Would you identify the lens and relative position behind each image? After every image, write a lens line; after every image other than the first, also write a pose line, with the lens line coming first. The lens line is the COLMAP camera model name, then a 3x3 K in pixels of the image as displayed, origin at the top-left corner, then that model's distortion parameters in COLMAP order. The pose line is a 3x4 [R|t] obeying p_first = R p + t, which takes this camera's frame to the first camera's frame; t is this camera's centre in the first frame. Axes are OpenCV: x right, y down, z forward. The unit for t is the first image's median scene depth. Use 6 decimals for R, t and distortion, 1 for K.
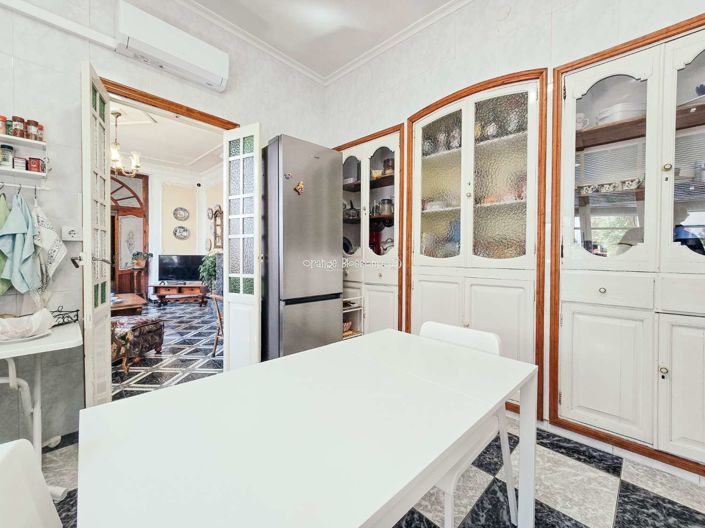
lens RADIAL K [[290.1, 0, 357.1], [0, 290.1, 258.1], [0, 0, 1]] dist [-0.001249, 0.000258]
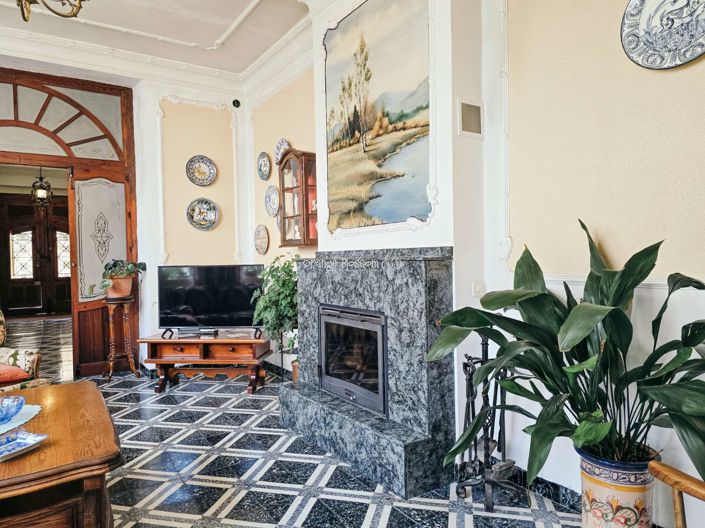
lens RADIAL K [[476.8, 0, 354.7], [0, 476.8, 266.1], [0, 0, 1]] dist [0.051584, -0.039302]
pose [[0.976755, -0.021491, -0.213278, -0.265939], [0.023005, 0.999725, 0.004621, -0.007797], [0.213120, -0.009420, 0.976981, 0.393822]]
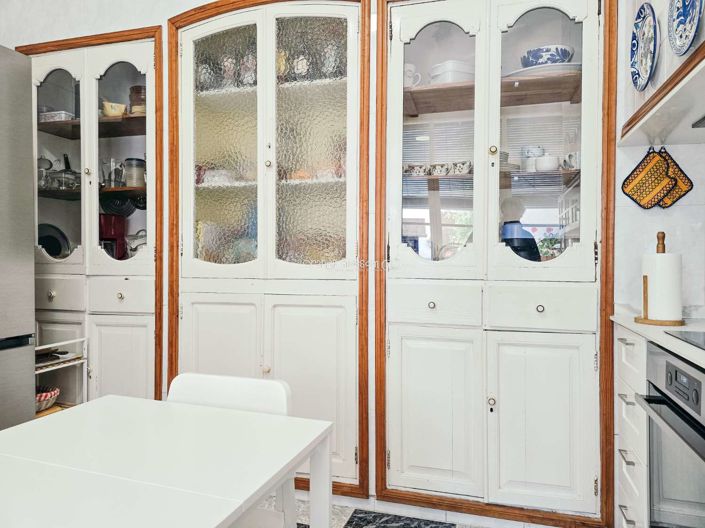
lens RADIAL K [[476.8, 0, 352.8], [0, 476.8, 263.6], [0, 0, 1]] dist [0.051584, -0.039302]
pose [[0.890111, -0.007235, 0.455687, 0.058015], [0.007907, 0.999969, 0.000431, 0.000063], [-0.455676, 0.003219, 0.890140, -0.007493]]
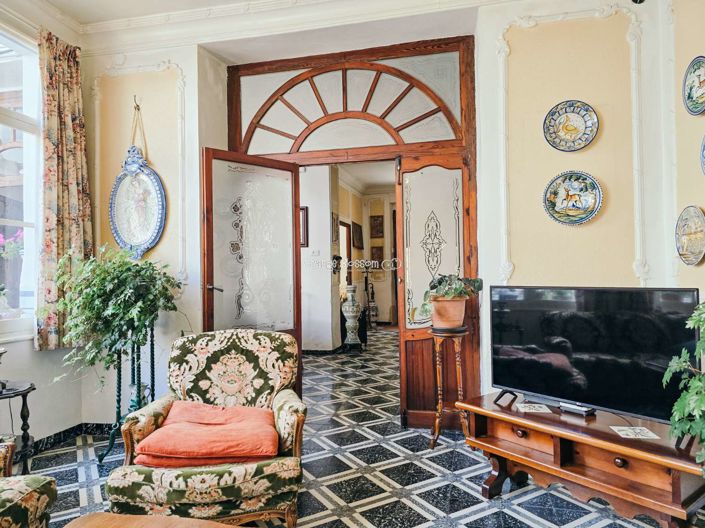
lens RADIAL K [[476.8, 0, 347.1], [0, 476.8, 263.2], [0, 0, 1]] dist [0.051584, -0.039302]
pose [[0.517921, -0.036219, -0.854661, -0.395915], [0.009514, 0.999285, -0.036582, -0.017355], [0.855375, 0.010815, 0.517896, 0.693413]]
